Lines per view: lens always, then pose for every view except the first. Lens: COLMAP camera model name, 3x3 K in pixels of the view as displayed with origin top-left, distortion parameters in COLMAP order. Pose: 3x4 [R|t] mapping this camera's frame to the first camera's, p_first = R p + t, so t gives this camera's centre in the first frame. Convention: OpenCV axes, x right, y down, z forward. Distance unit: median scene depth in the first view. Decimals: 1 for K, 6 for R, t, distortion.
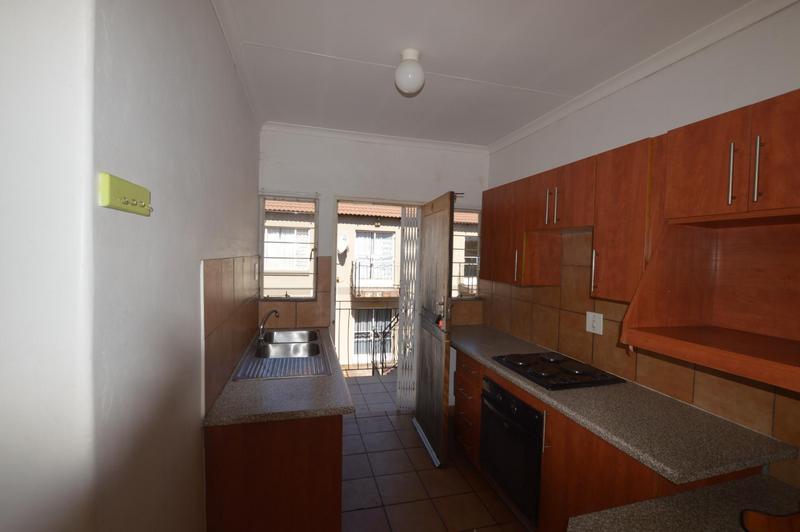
lens RADIAL K [[362.0, 0, 401.7], [0, 362.0, 266.0], [0, 0, 1]] dist [-0.012147, -0.000545]
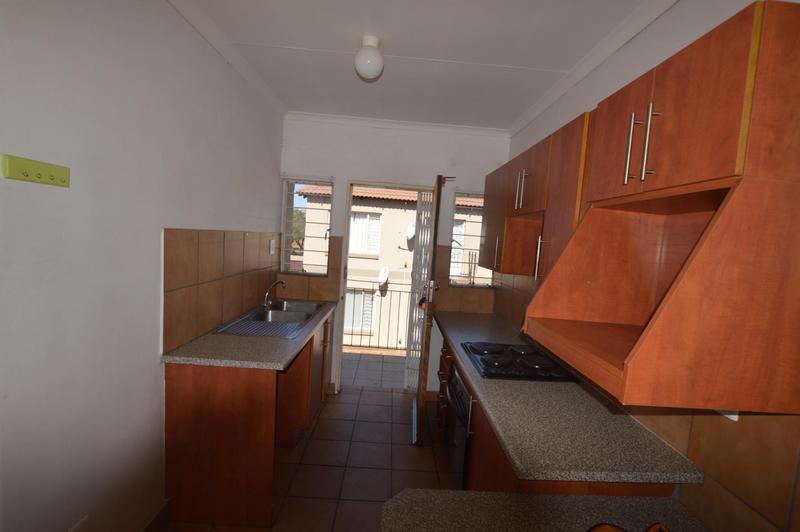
lens RADIAL K [[362.0, 0, 403.0], [0, 362.0, 263.9], [0, 0, 1]] dist [-0.012147, -0.000545]
pose [[0.969684, 0.061491, -0.236500, 0.240065], [-0.055300, 0.997933, 0.032730, 0.009681], [0.238024, -0.018659, 0.971080, 0.001836]]
